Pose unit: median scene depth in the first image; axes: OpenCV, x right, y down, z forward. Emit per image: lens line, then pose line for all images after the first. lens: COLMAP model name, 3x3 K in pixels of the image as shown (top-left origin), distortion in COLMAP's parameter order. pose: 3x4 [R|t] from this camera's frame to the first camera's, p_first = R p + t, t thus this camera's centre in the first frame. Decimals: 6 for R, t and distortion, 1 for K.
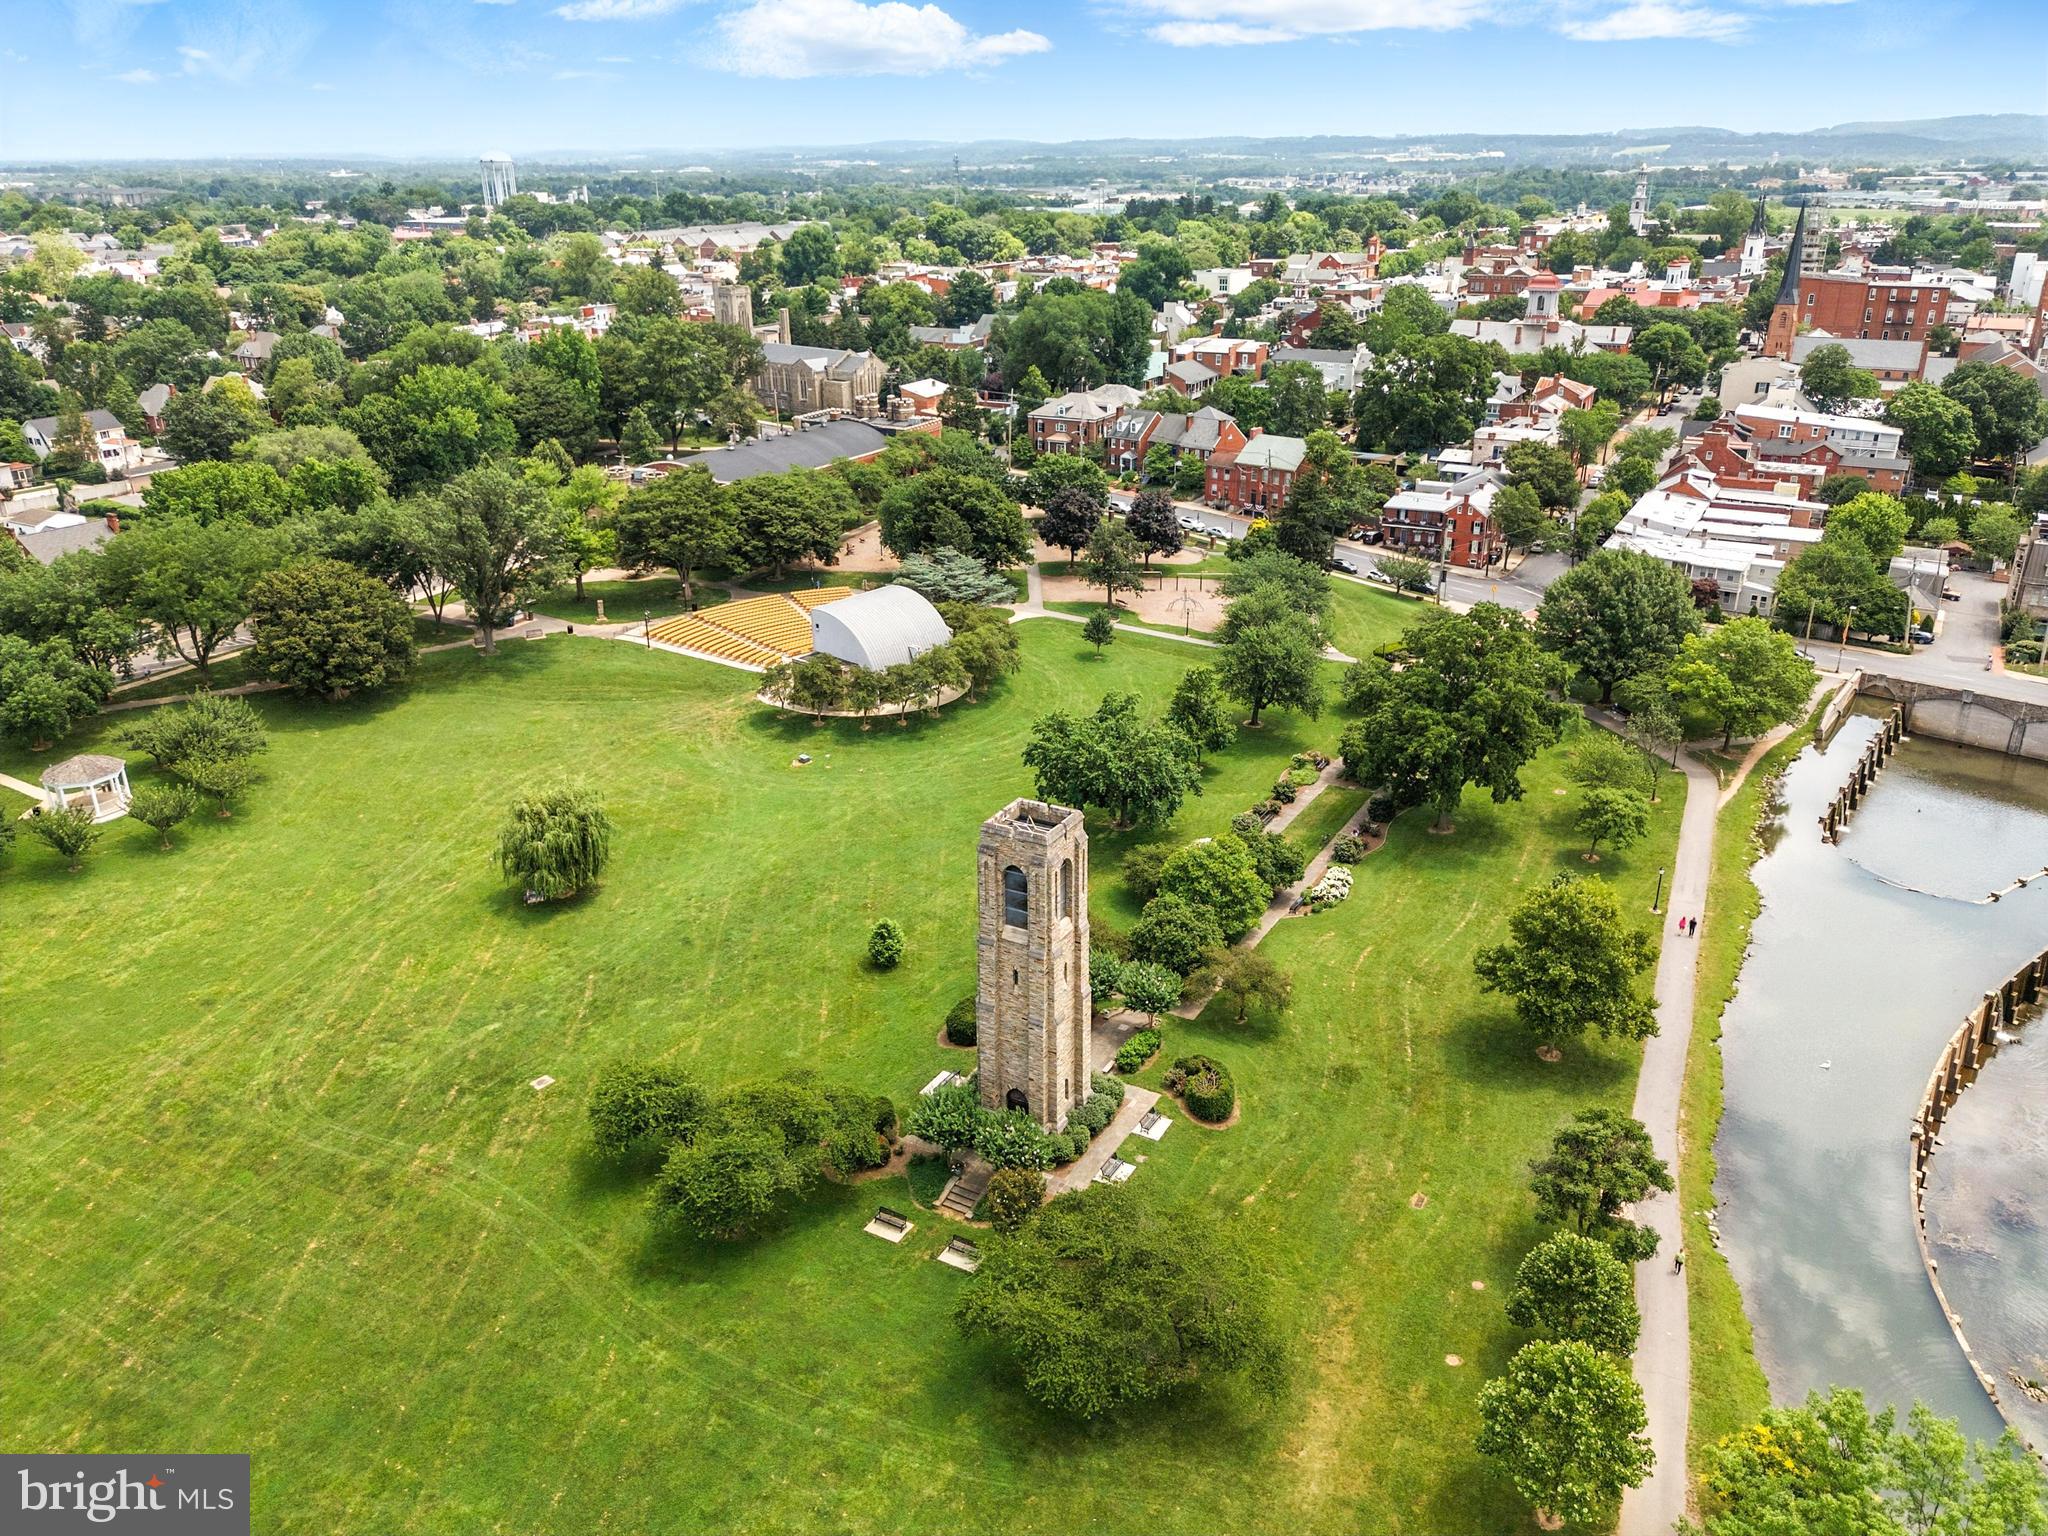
lens RADIAL K [[1508.5, 0, 1024.0], [0, 1508.5, 768.0], [0, 0, 1]] dist [0.071938, -0.096794]
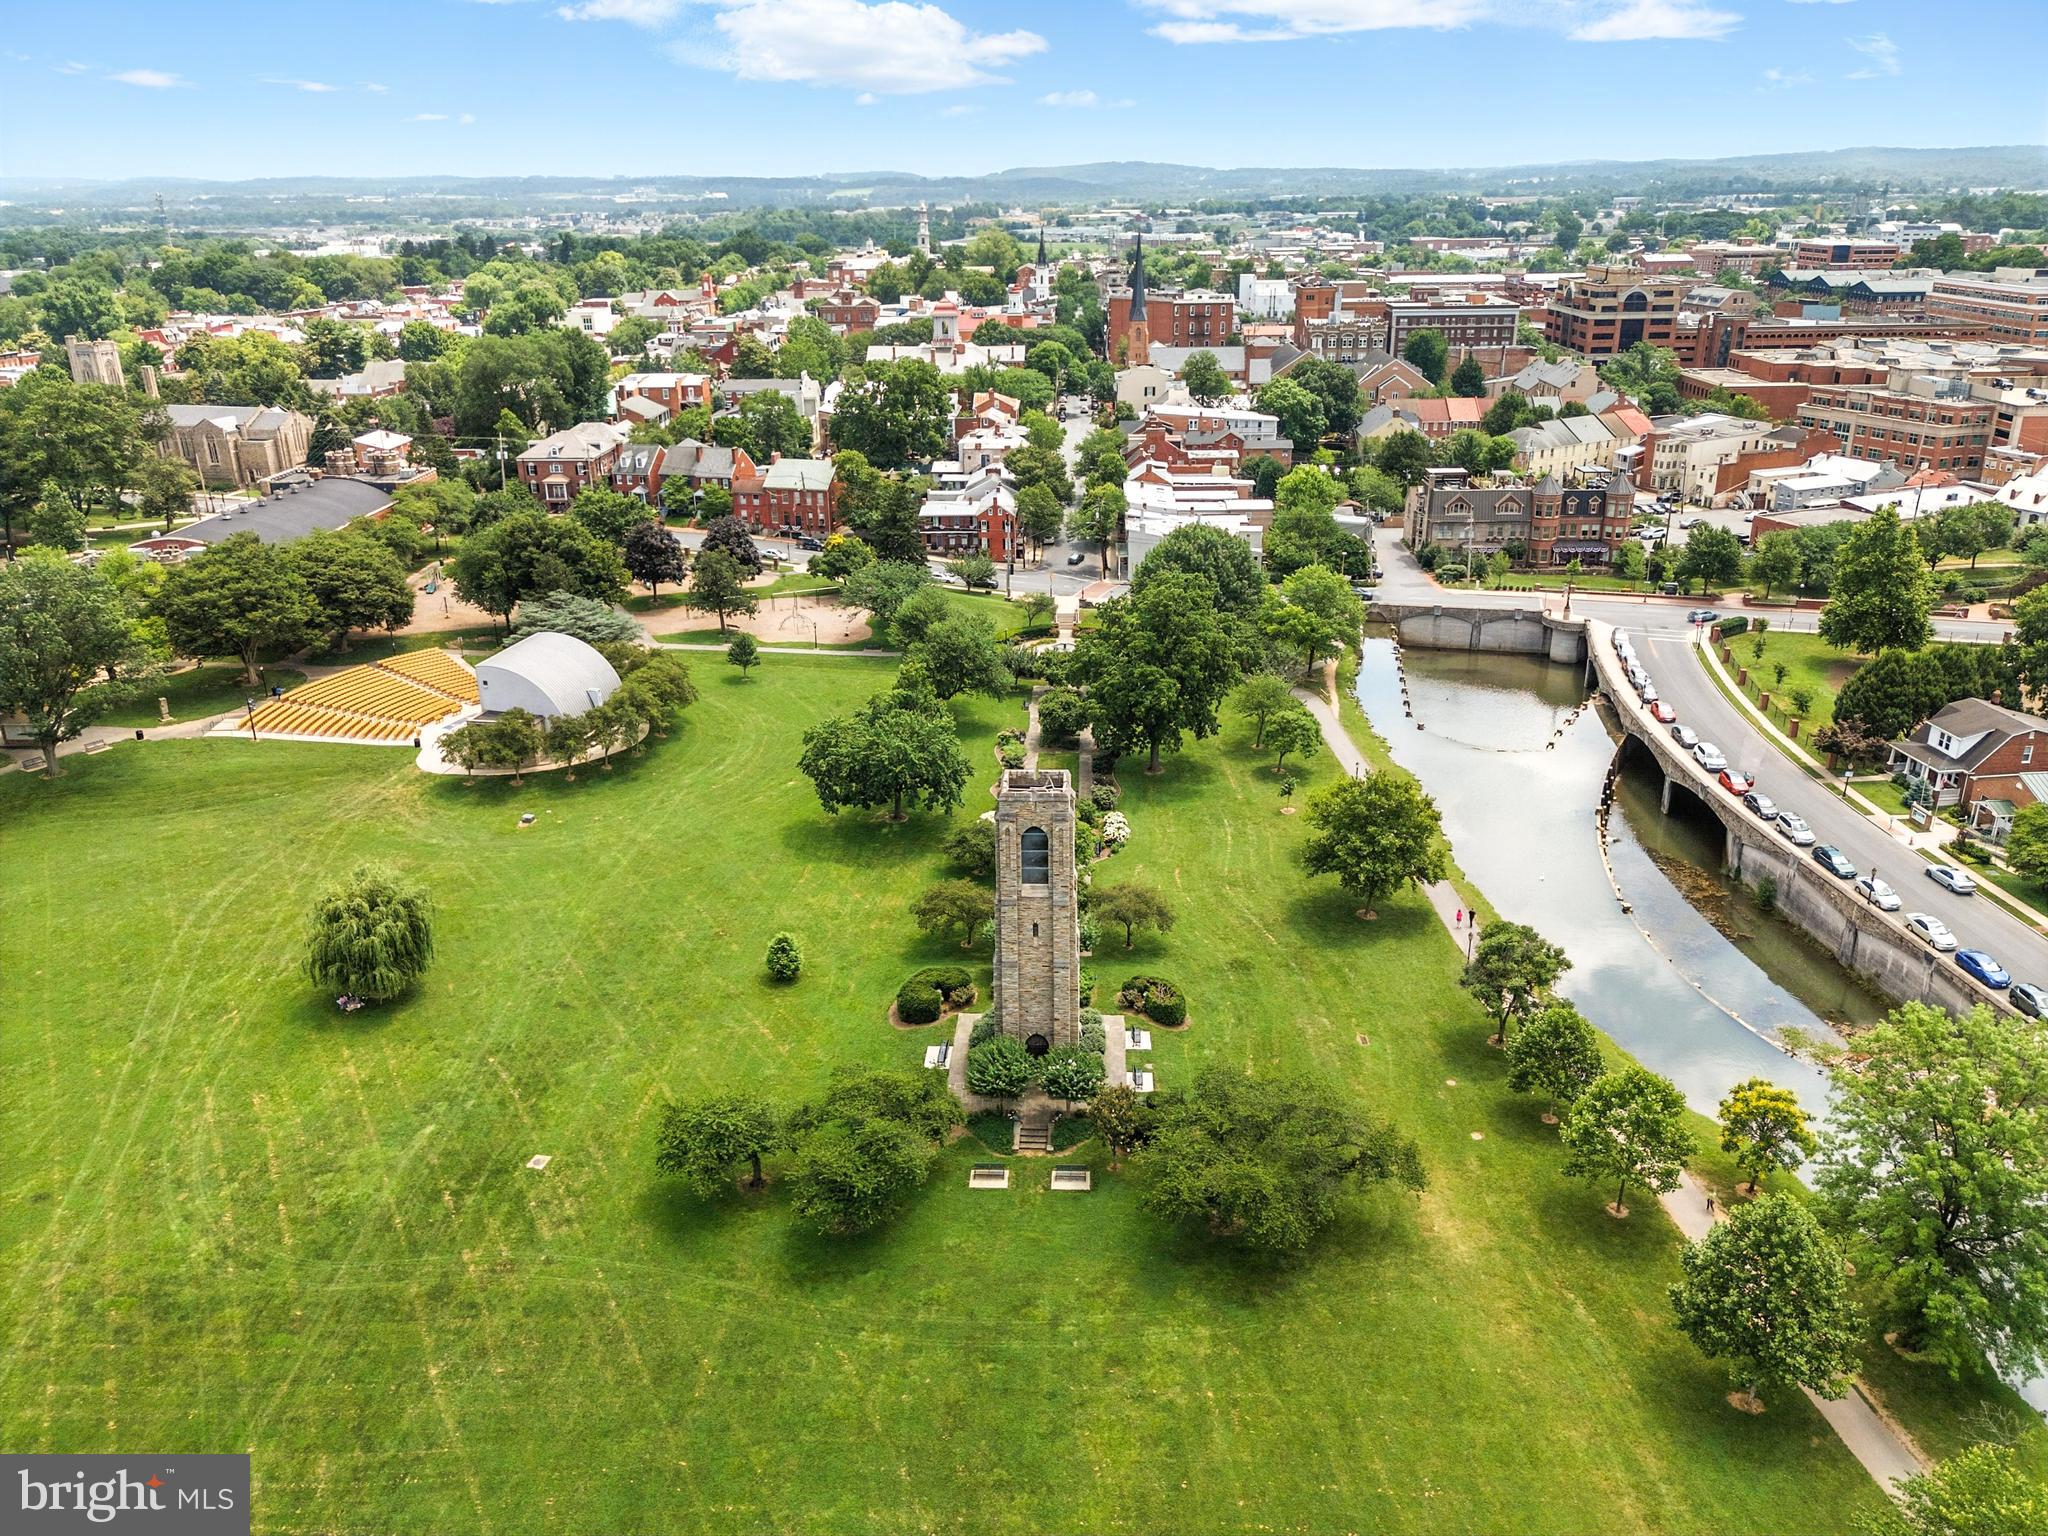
lens RADIAL K [[1508.5, 0, 1024.0], [0, 1508.5, 768.0], [0, 0, 1]] dist [0.071938, -0.096794]
pose [[0.890054, -0.165396, 0.424791, -0.203271], [0.175123, 0.984411, 0.016358, 0.001320], [-0.420875, 0.059832, 0.905143, 0.000518]]
